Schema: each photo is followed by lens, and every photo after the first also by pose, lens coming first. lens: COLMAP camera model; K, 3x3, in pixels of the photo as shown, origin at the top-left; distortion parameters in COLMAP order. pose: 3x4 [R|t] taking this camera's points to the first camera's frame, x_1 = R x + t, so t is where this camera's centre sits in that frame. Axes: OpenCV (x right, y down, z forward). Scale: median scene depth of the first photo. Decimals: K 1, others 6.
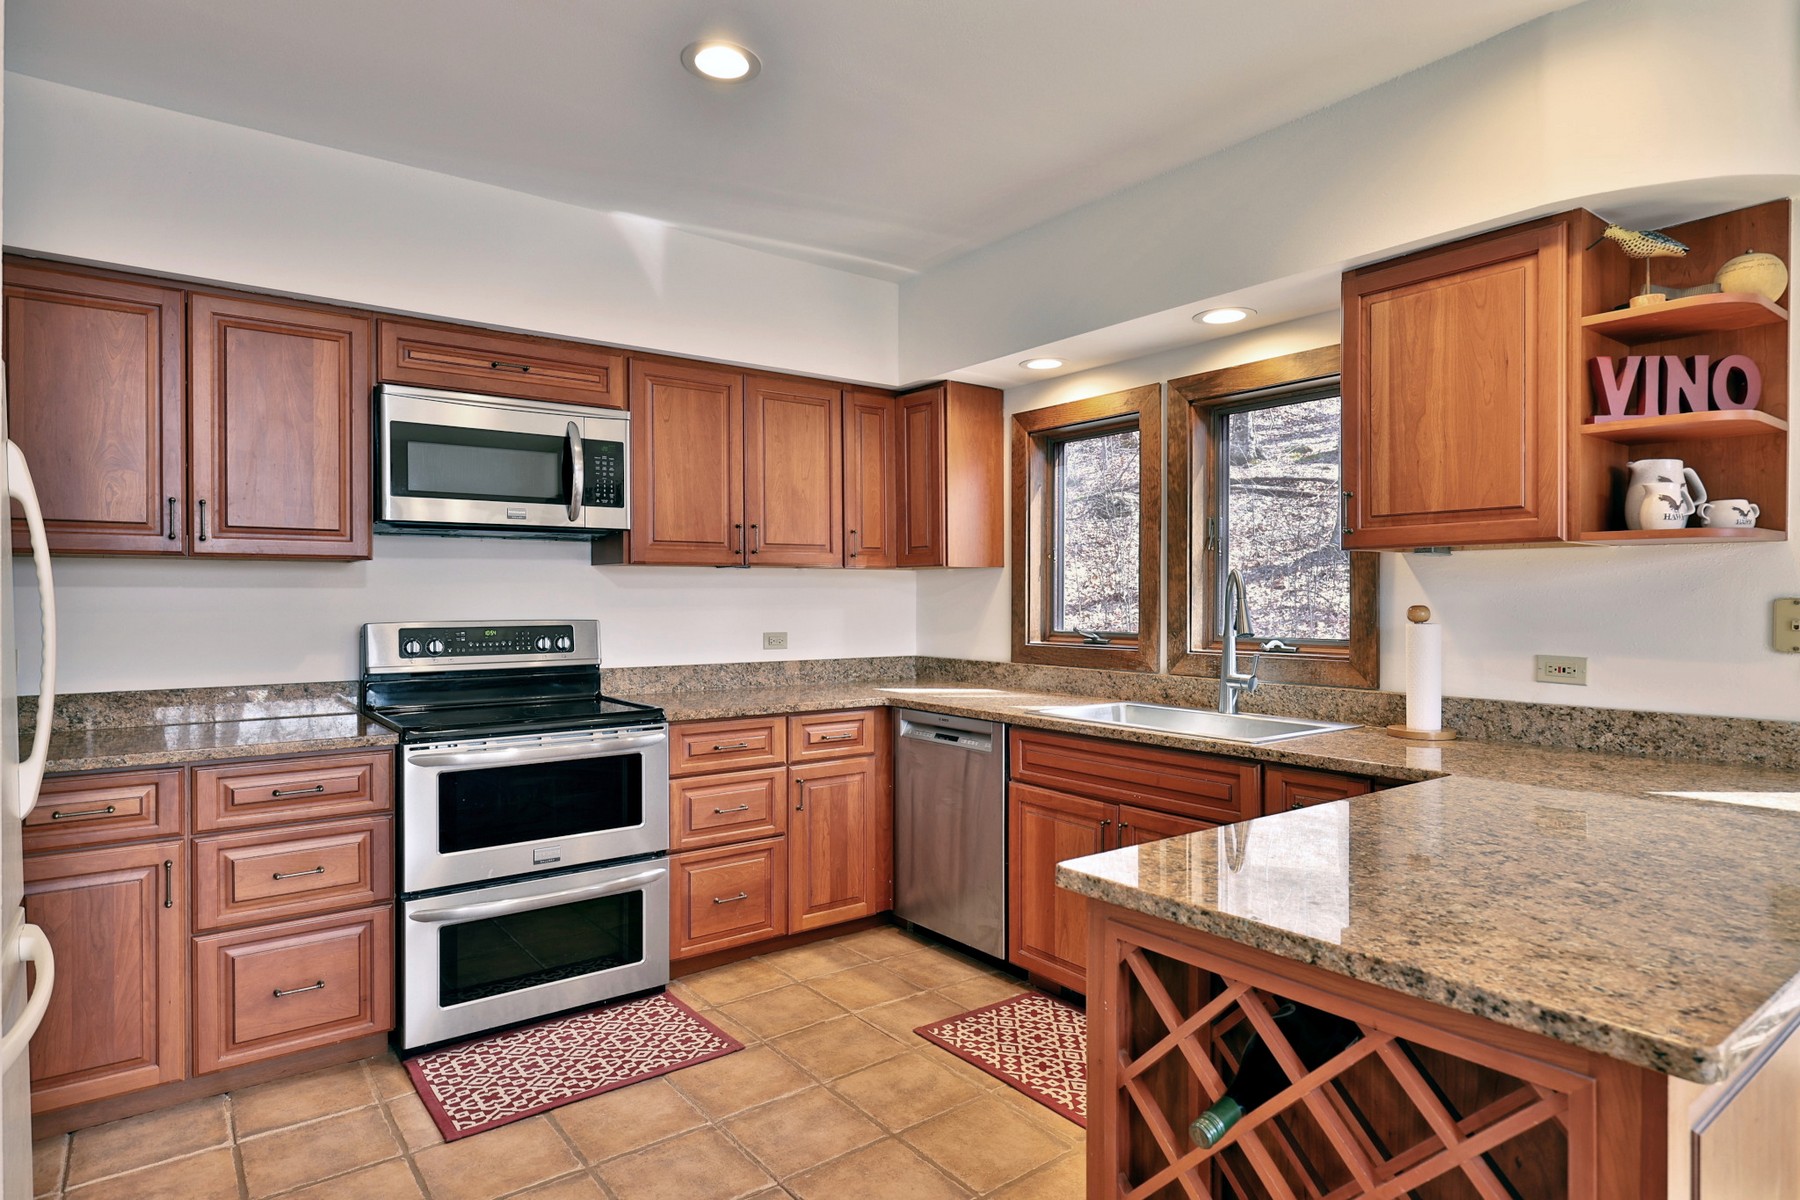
lens RADIAL K [[998.0, 0, 903.5], [0, 998.0, 602.2], [0, 0, 1]] dist [0.003687, -0.002056]
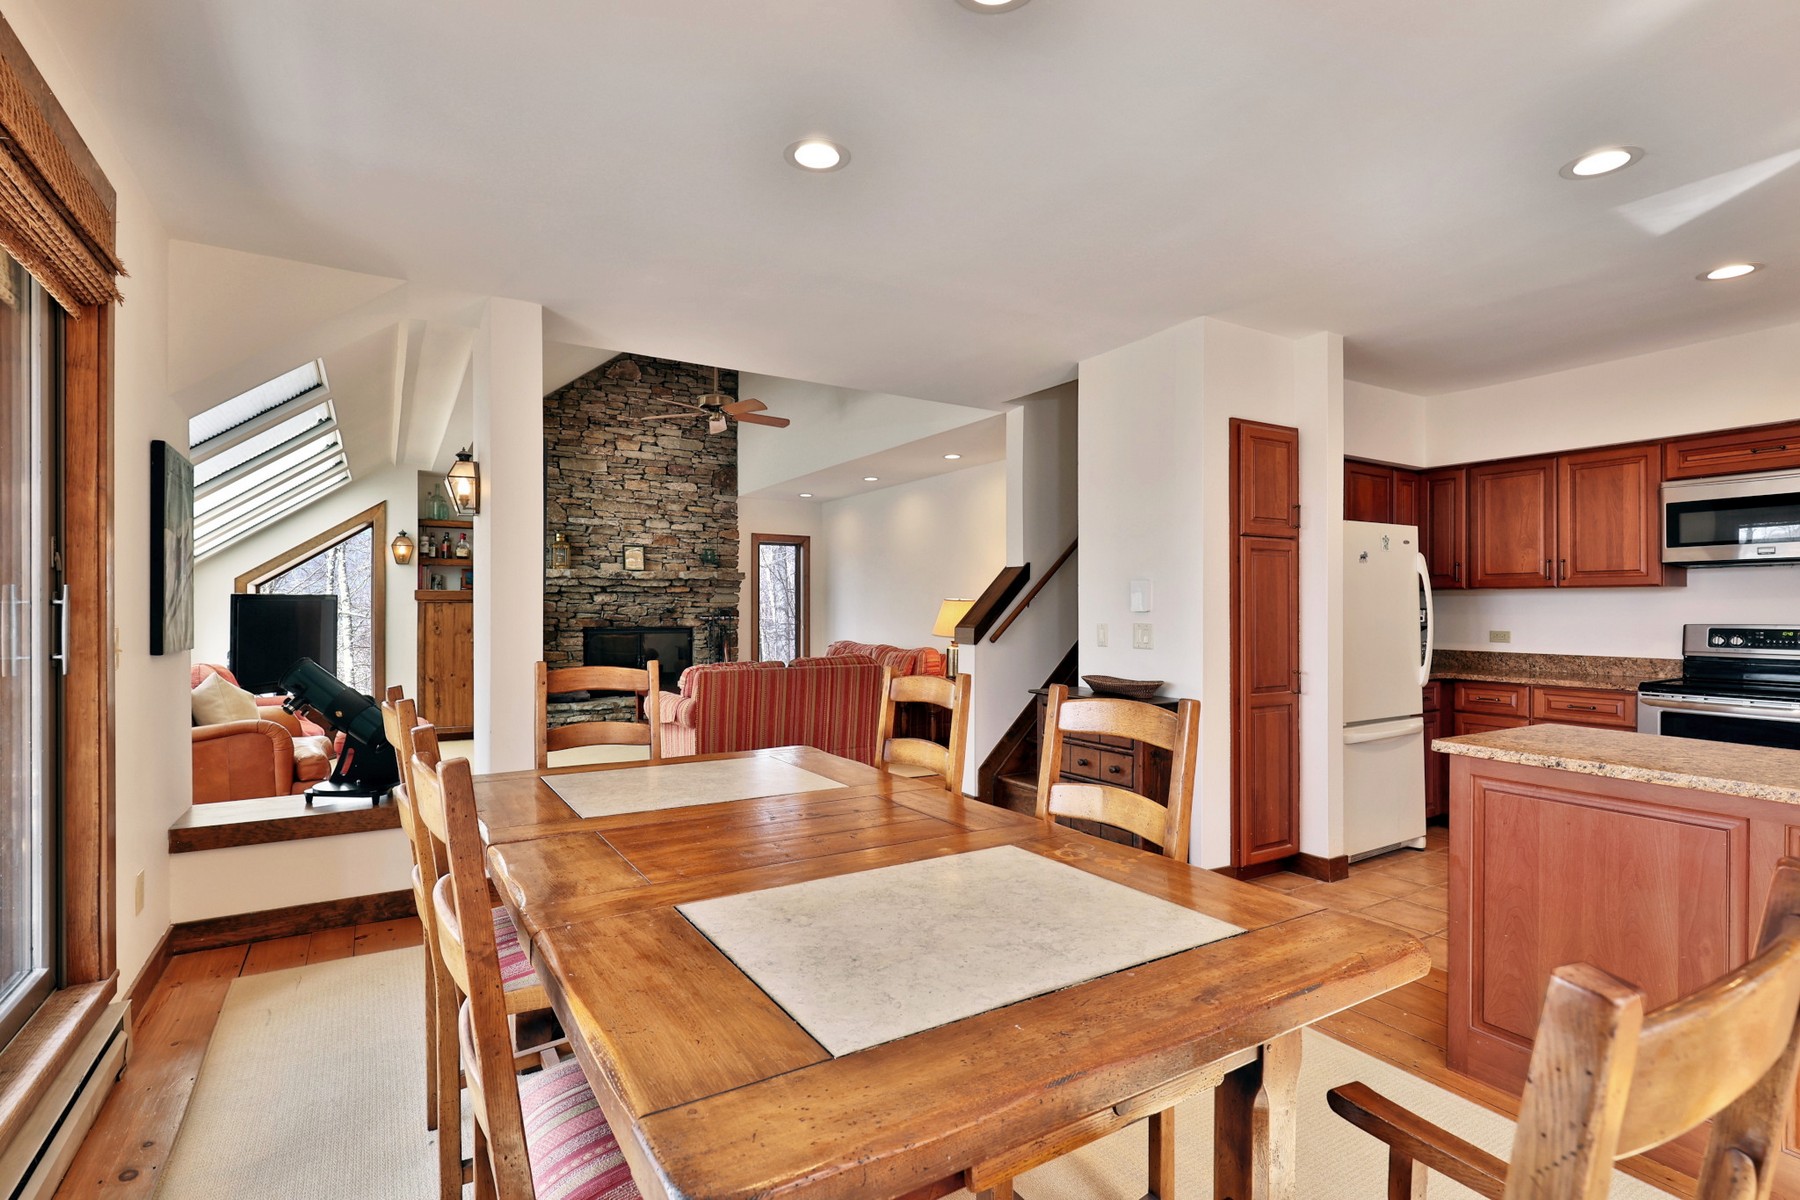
lens RADIAL K [[862.7, 0, 898.5], [0, 862.7, 604.1], [0, 0, 1]] dist [0.000216, 0.000086]
pose [[-0.111449, -0.003757, -0.993763, 1.074224], [-0.006110, 0.999977, -0.003095, 0.000734], [0.993751, 0.005727, -0.111469, -0.122239]]
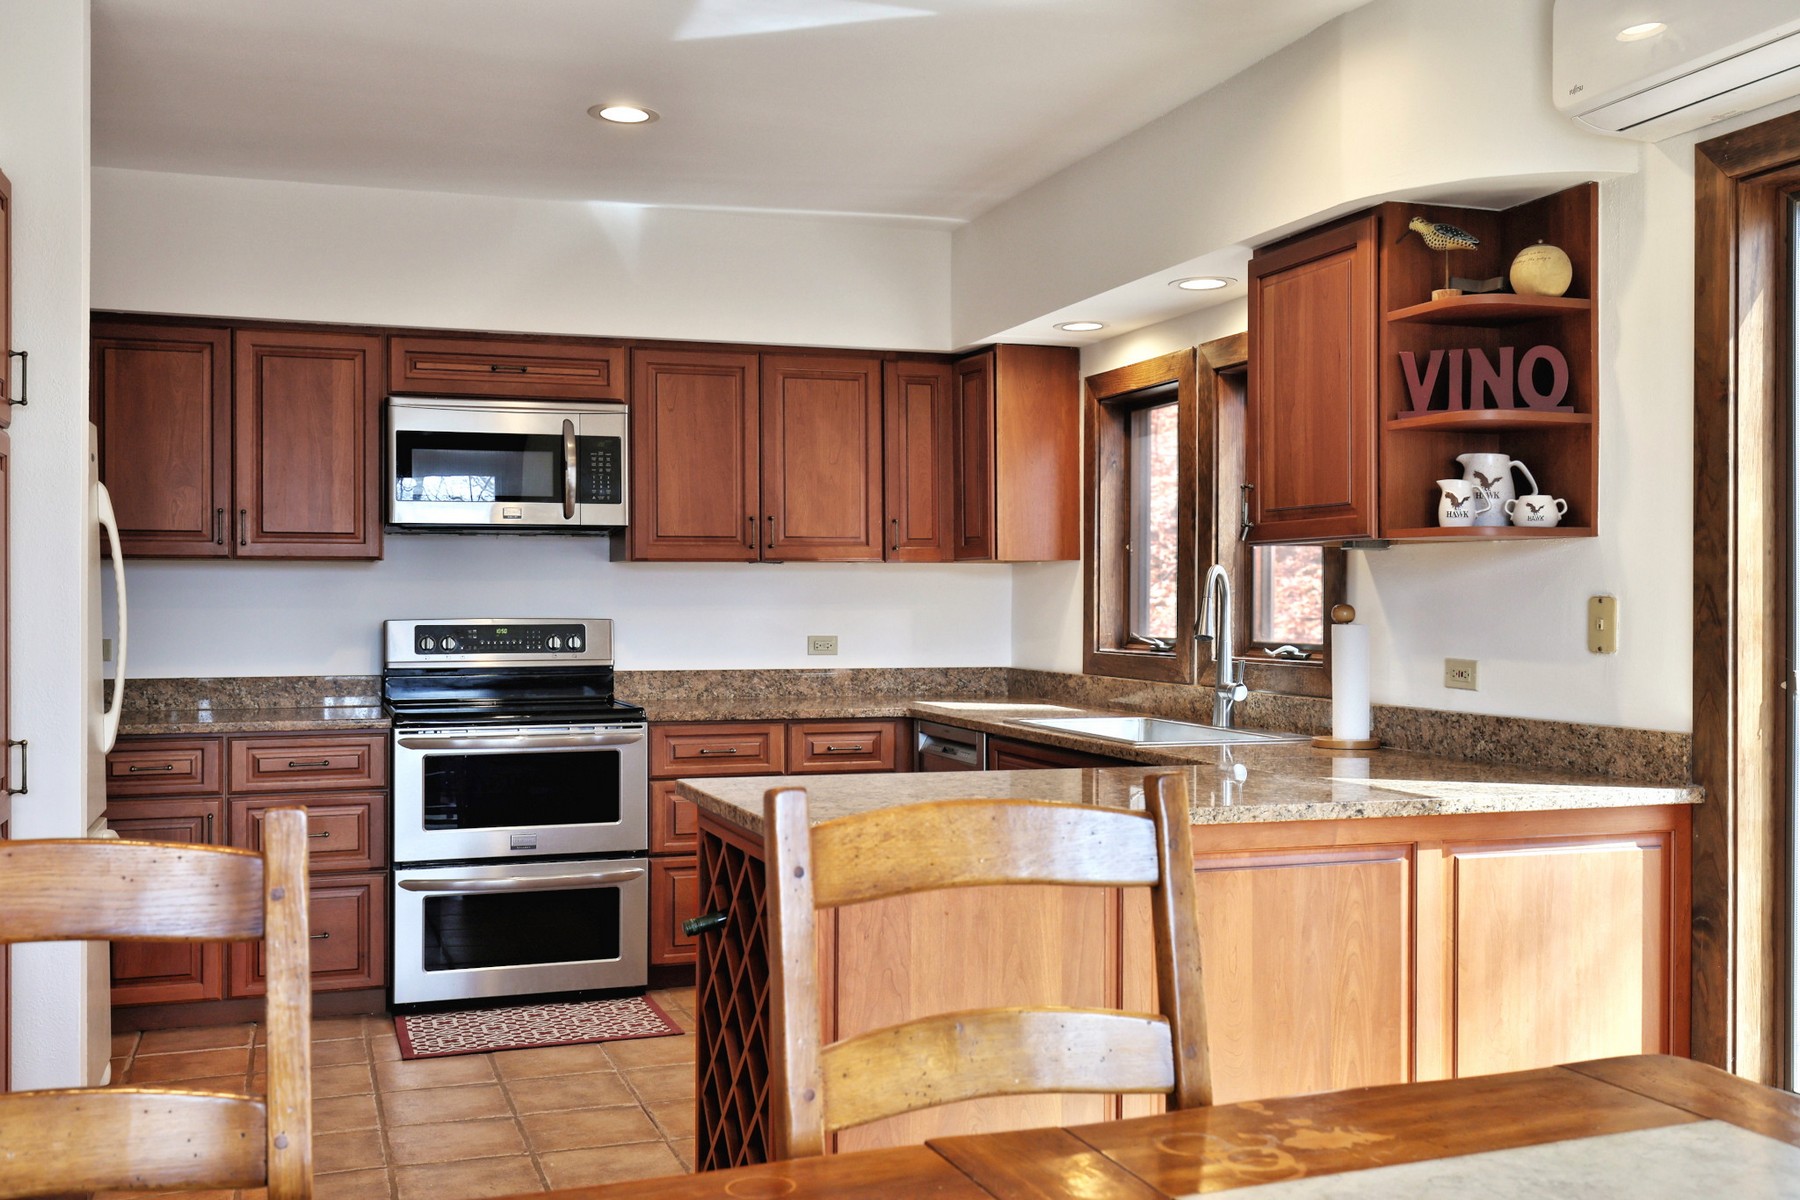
lens RADIAL K [[1684.8, 0, 895.0], [0, 1684.8, 604.4], [0, 0, 1]] dist [0.003061, 0.000000]
pose [[0.952283, 0.002517, -0.305205, 0.549045], [-0.002980, 0.999995, -0.001050, 0.005281], [0.305201, 0.001909, 0.952286, -0.559679]]
